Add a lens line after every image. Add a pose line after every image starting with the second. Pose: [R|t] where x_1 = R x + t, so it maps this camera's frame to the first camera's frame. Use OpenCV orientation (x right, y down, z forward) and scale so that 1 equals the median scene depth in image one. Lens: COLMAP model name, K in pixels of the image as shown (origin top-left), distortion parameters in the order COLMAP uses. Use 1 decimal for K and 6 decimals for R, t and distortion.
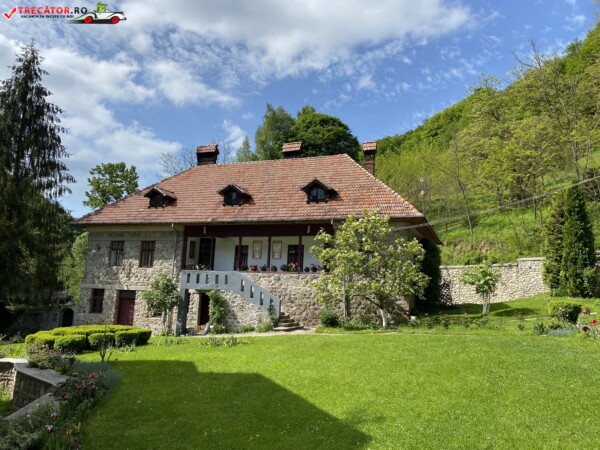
lens RADIAL K [[453.5, 0, 297.8], [0, 453.5, 231.8], [0, 0, 1]] dist [0.017800, 0.004531]
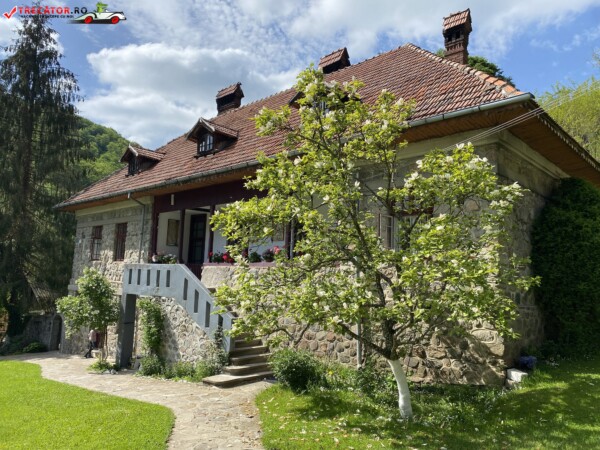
lens RADIAL K [[453.5, 0, 297.8], [0, 453.5, 231.8], [0, 0, 1]] dist [0.017800, 0.004531]
pose [[0.928540, -0.049274, -0.367949, 0.195667], [0.054676, 0.998495, 0.004264, 0.049625], [0.367185, -0.024077, 0.929836, 0.496339]]
